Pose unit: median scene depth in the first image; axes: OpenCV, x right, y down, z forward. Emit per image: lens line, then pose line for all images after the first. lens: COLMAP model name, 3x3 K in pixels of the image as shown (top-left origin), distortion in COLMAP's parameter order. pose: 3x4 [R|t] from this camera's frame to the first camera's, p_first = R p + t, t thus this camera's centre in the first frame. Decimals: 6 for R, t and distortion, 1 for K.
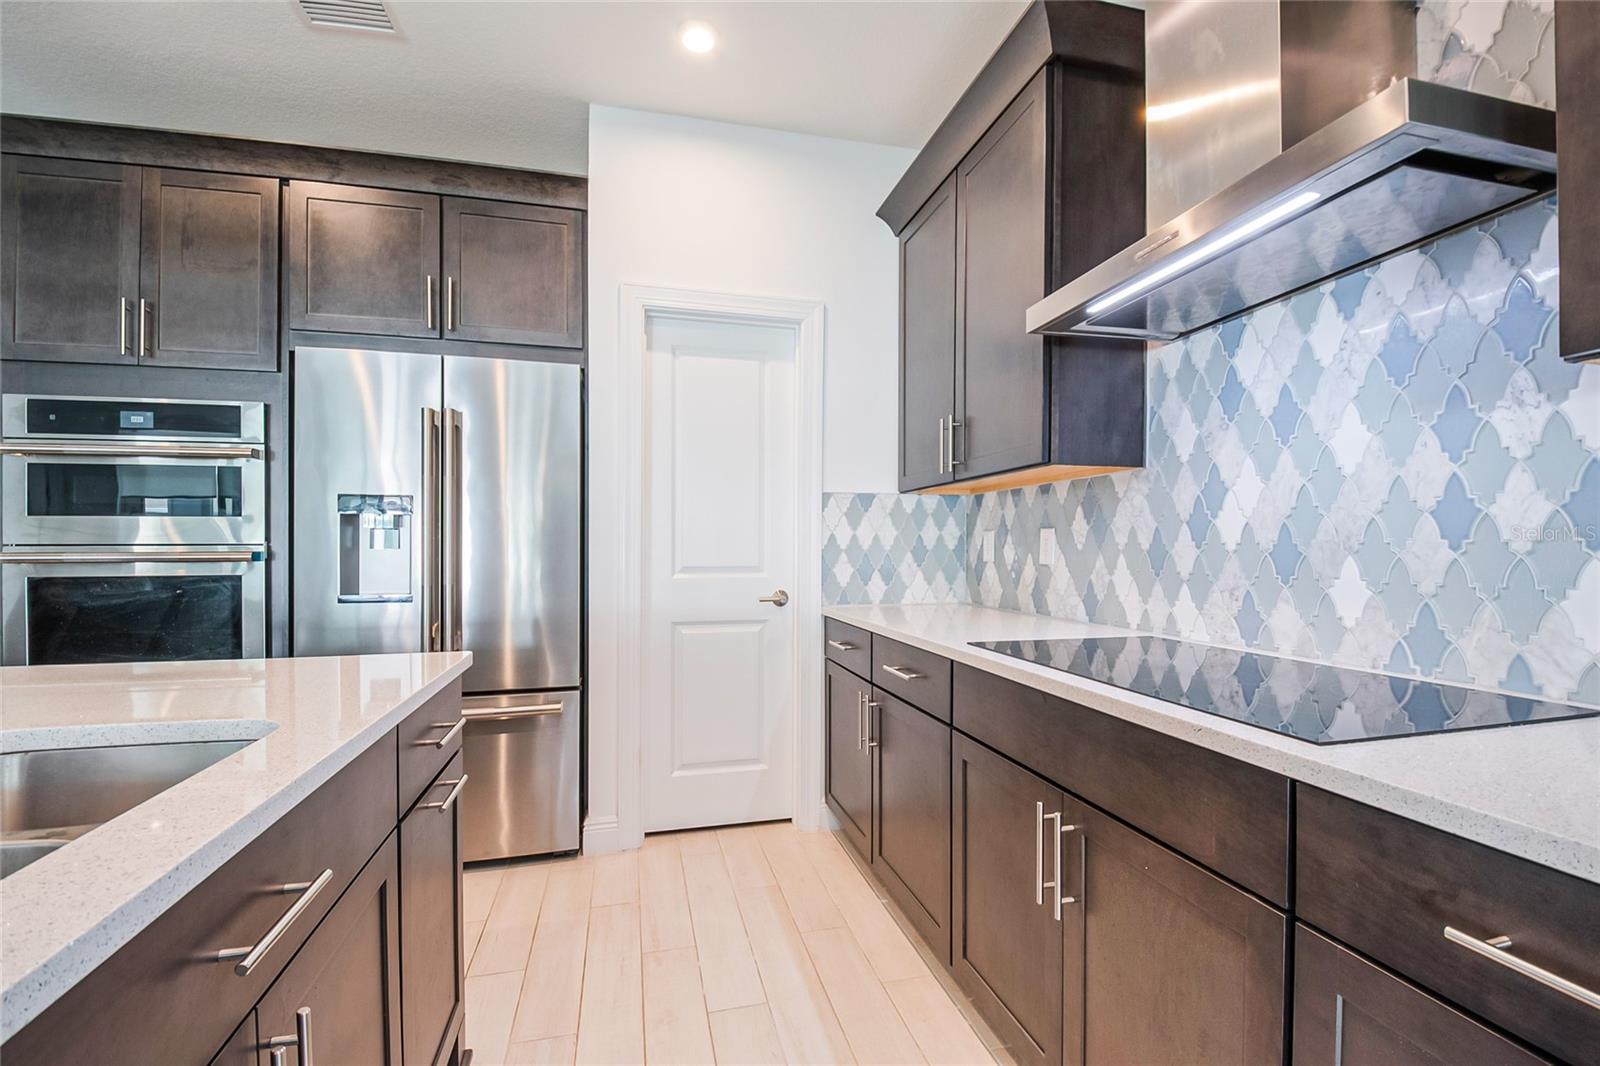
lens RADIAL K [[687.8, 0, 815.9], [0, 687.8, 544.1], [0, 0, 1]] dist [-0.000721, -0.010859]
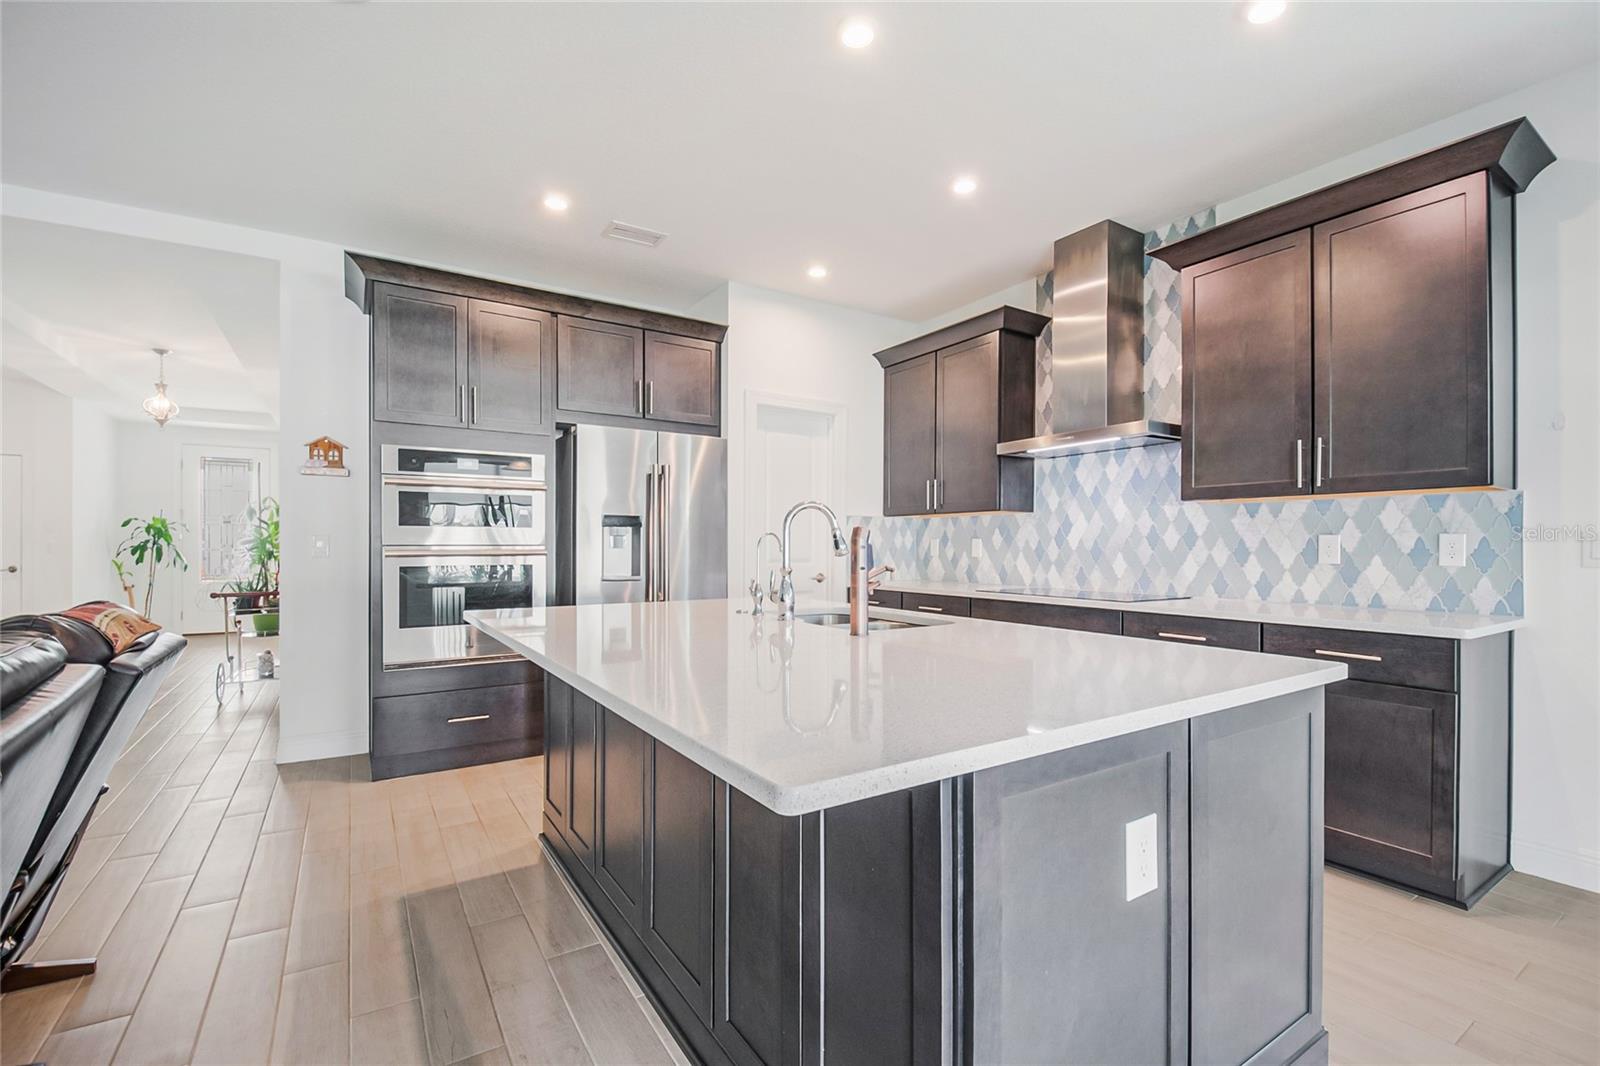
lens RADIAL K [[690.1, 0, 801.0], [0, 690.1, 540.1], [0, 0, 1]] dist [0.000022, -0.000100]
pose [[0.948222, 0.005655, 0.317558, -0.790486], [-0.004667, 0.999982, -0.003874, -0.008573], [-0.317574, 0.002191, 0.948231, -0.734959]]
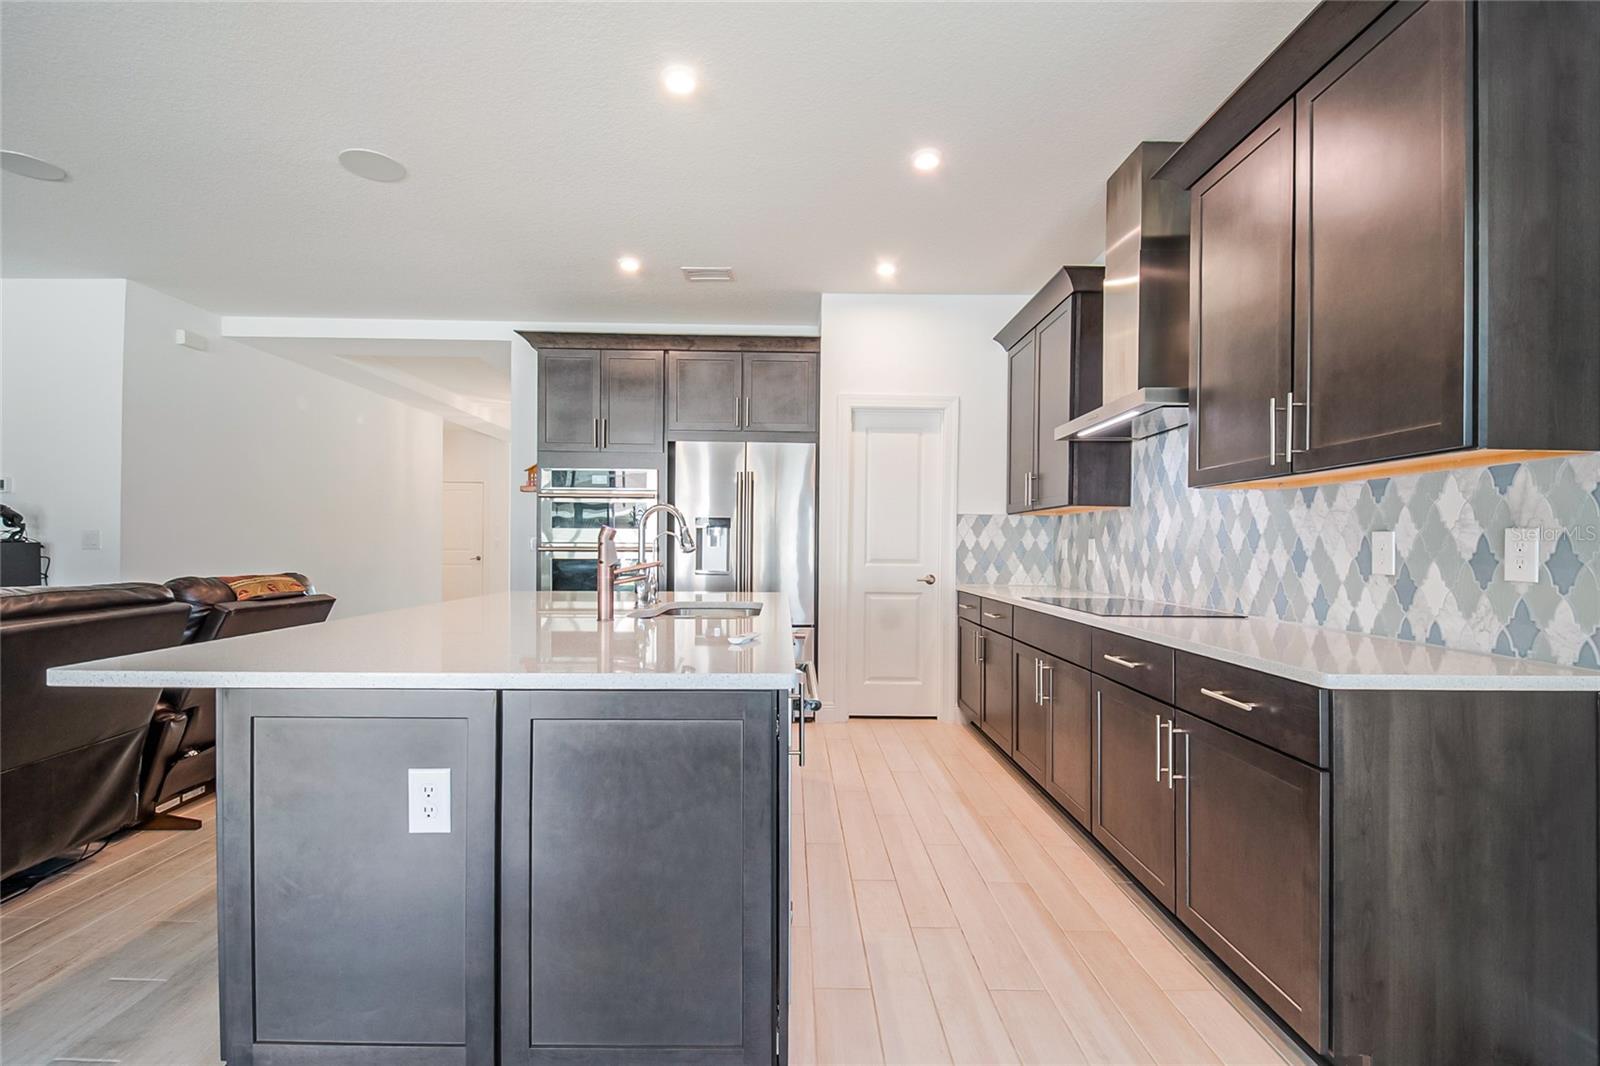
lens RADIAL K [[709.1, 0, 806.1], [0, 709.1, 526.8], [0, 0, 1]] dist [-0.000310, -0.000046]
pose [[0.970817, 0.004798, -0.239773, 0.078839], [-0.010366, 0.999705, -0.021968, -0.006655], [0.239597, 0.023813, 0.970580, -0.861902]]
